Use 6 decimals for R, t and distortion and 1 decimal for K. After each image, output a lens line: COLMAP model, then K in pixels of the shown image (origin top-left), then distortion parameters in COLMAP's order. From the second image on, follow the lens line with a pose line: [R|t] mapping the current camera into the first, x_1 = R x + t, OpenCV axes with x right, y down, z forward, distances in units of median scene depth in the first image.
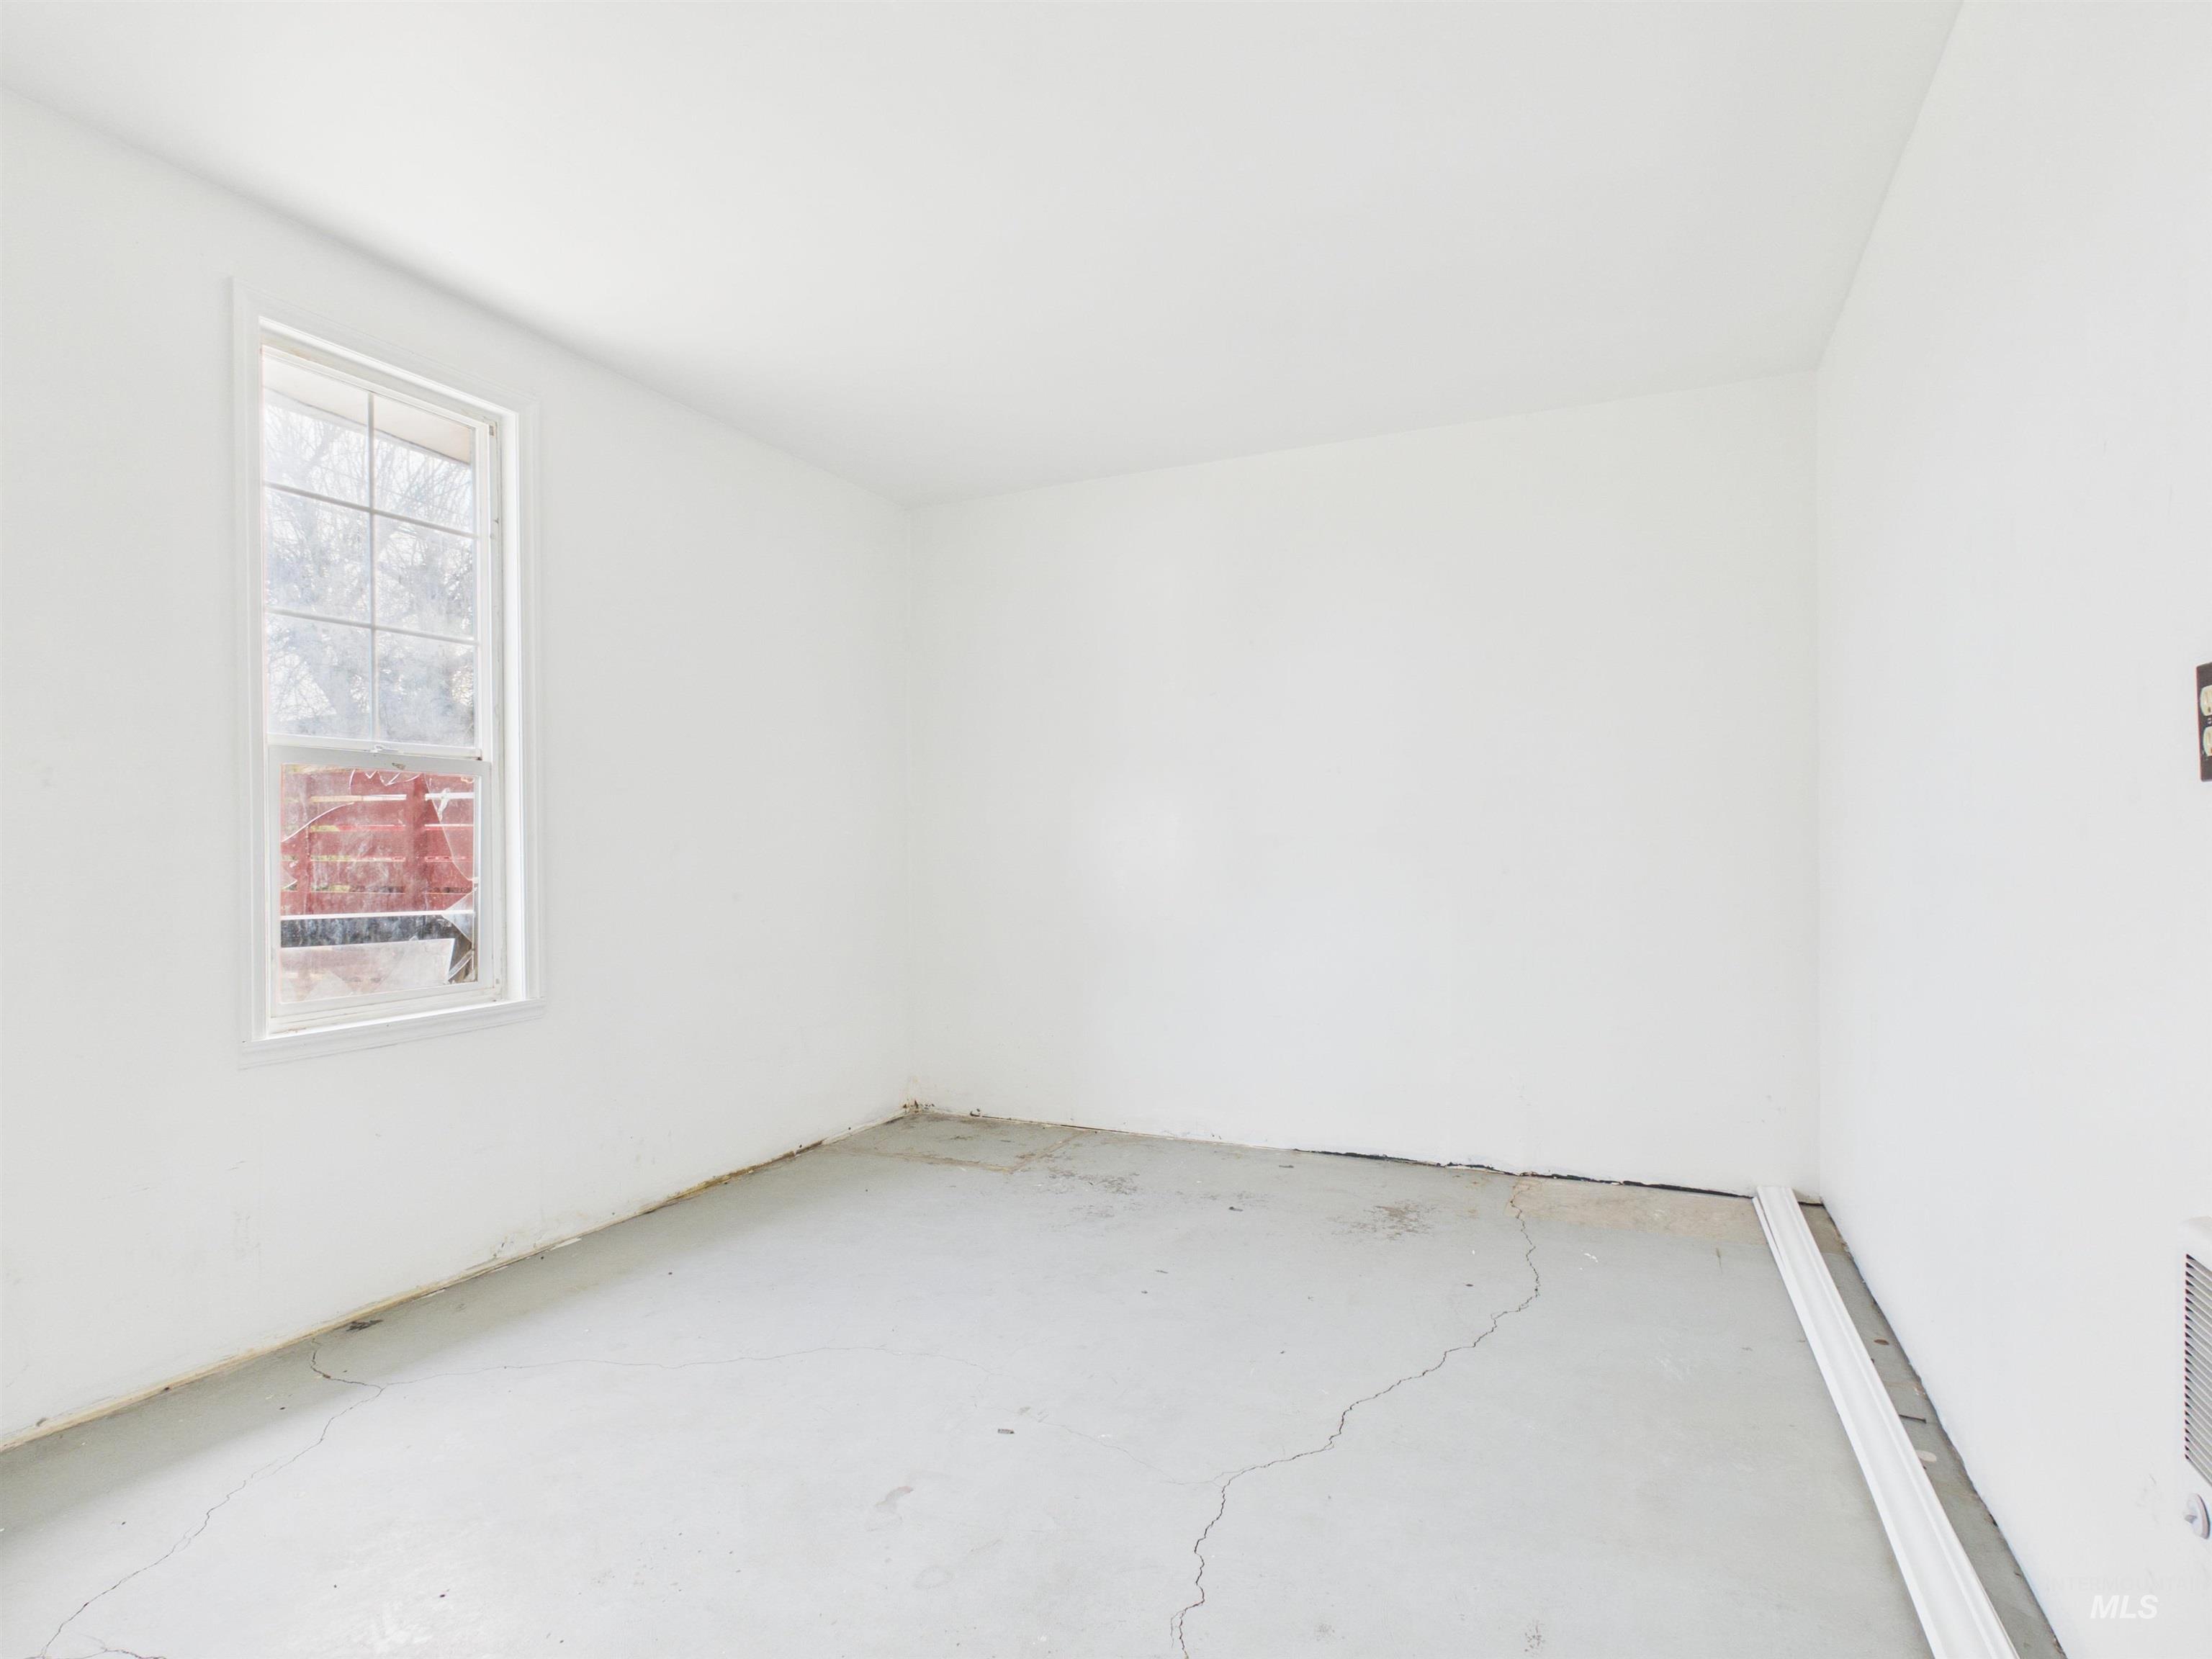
lens RADIAL K [[1160.0, 0, 1104.6], [0, 1160.0, 832.2], [0, 0, 1]] dist [0.000662, -0.000660]
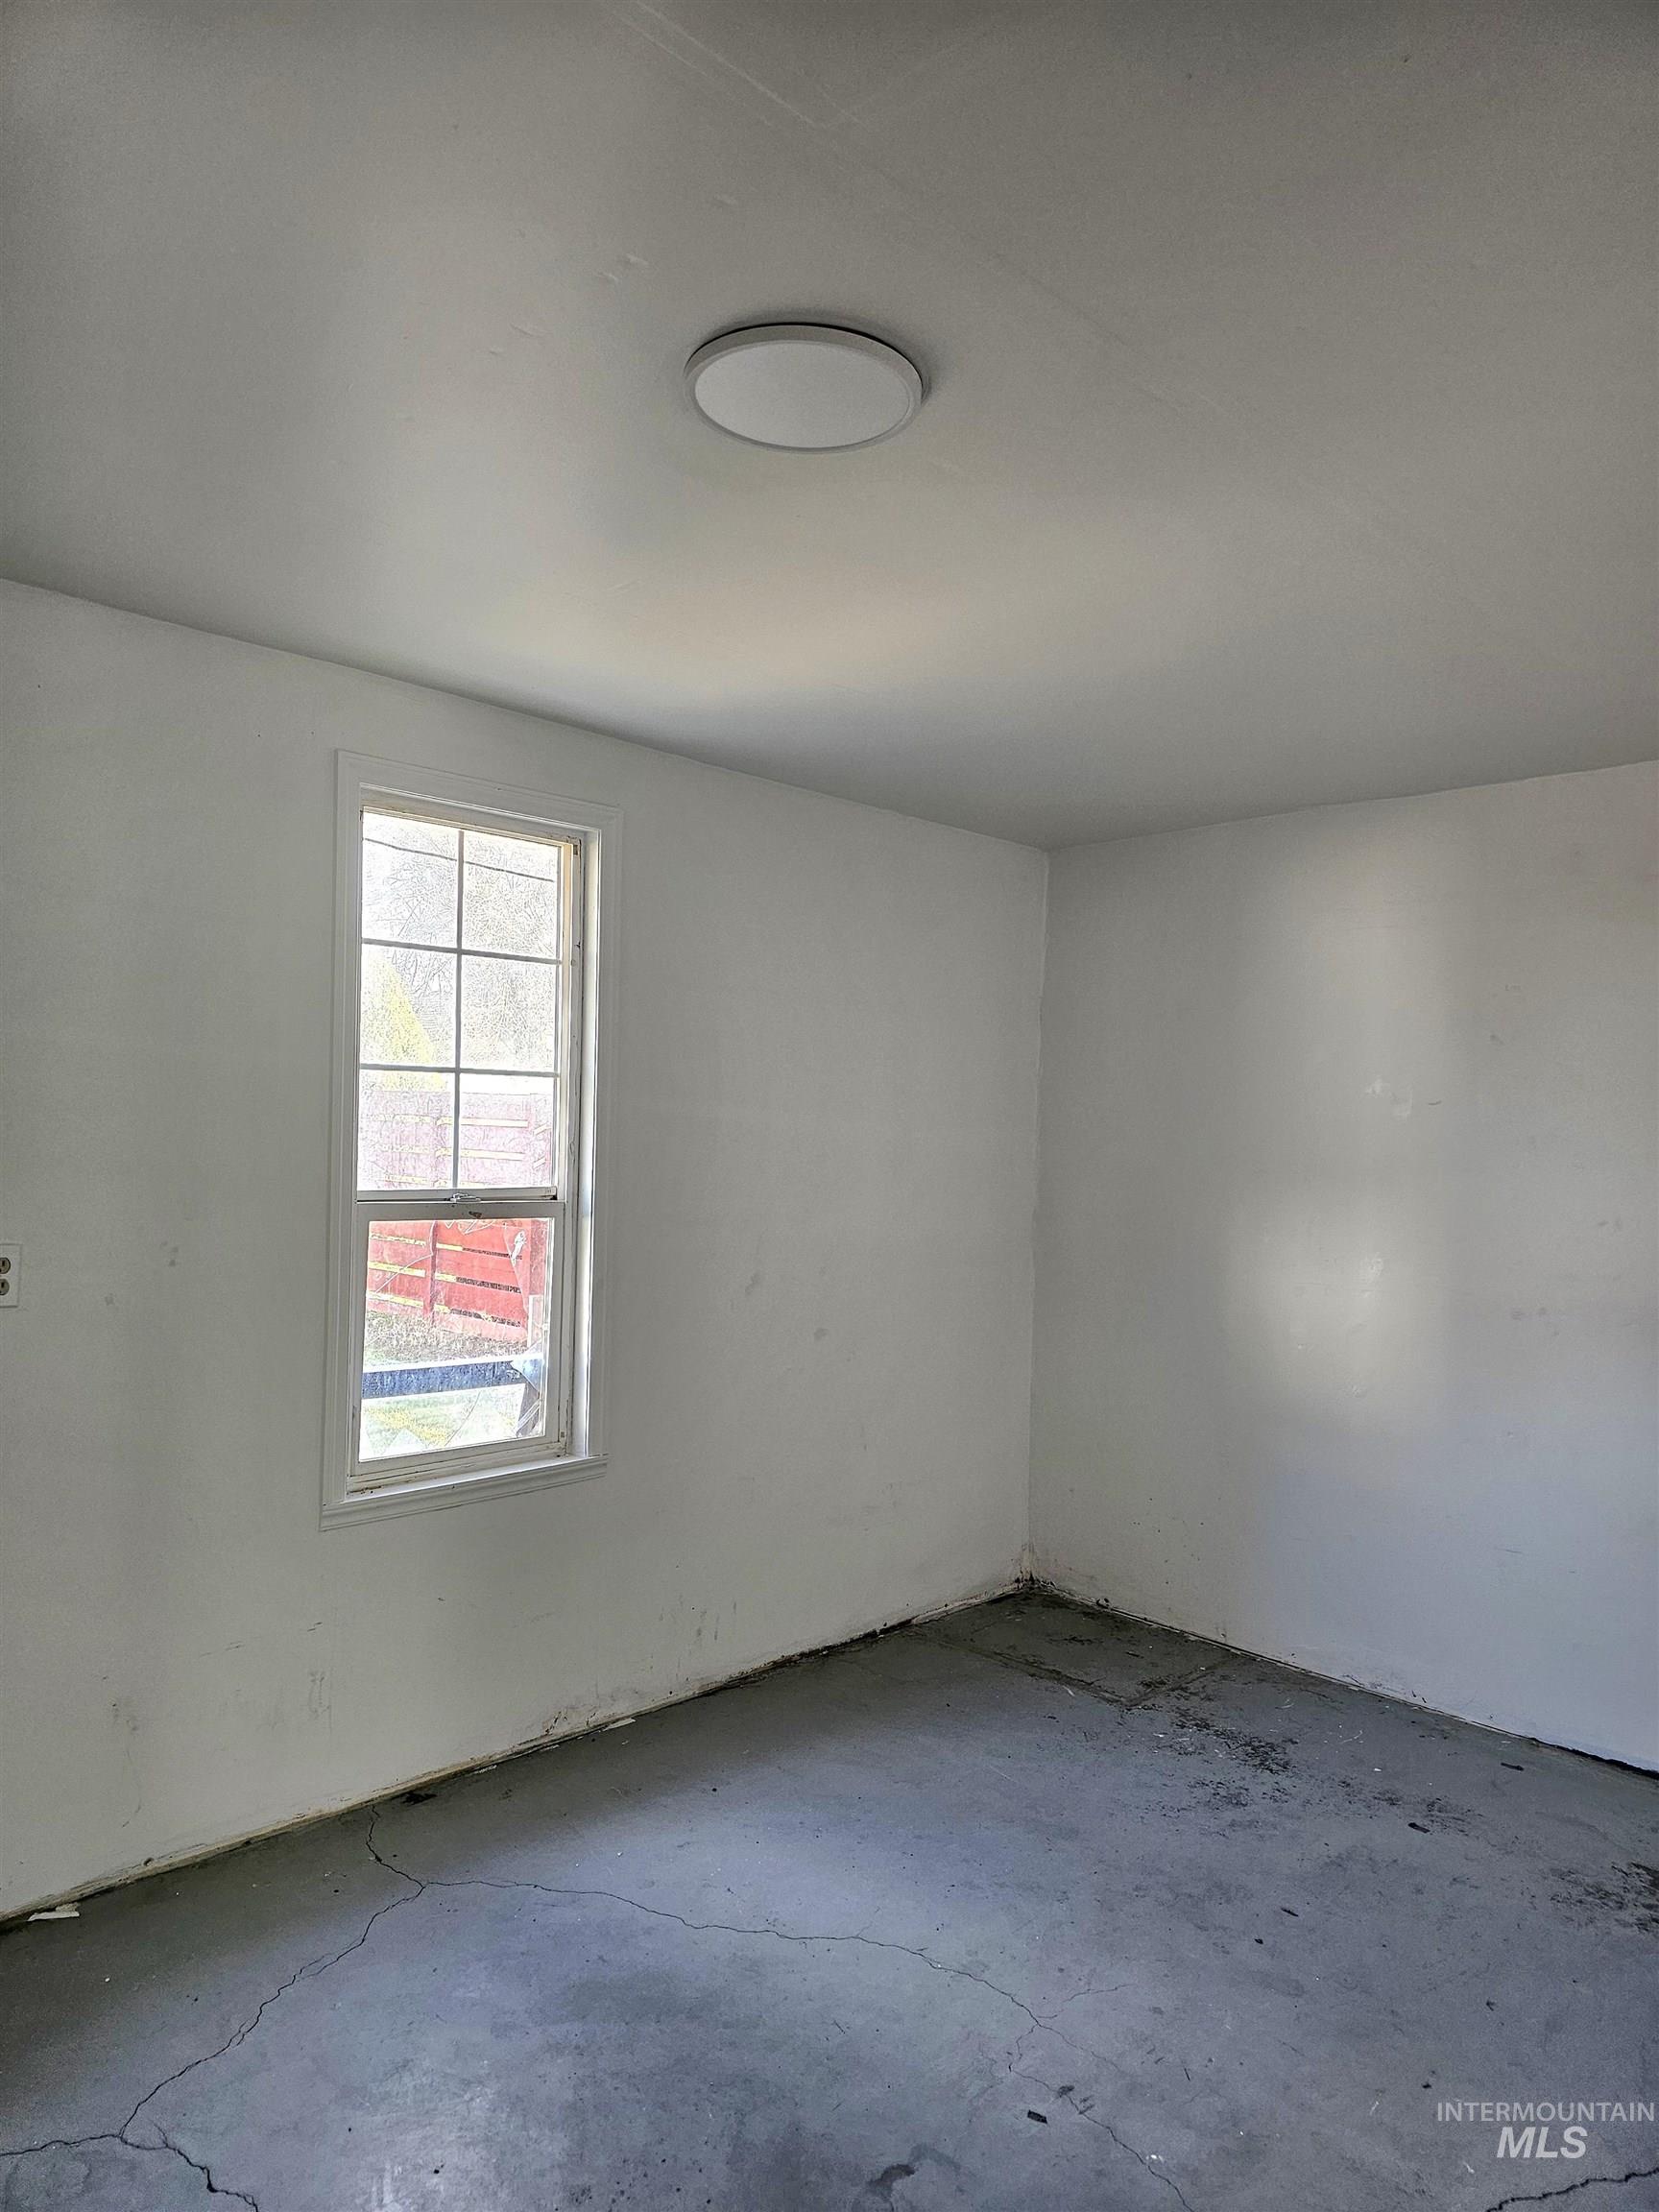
lens RADIAL K [[1491.8, 0, 827.4], [0, 1491.8, 1110.3], [0, 0, 1]] dist [0.034572, -0.018215]
pose [[0.933696, 0.041922, -0.355604, 0.086248], [-0.036827, 0.999099, 0.021089, -0.150995], [0.356168, -0.006595, 0.934399, -0.047196]]
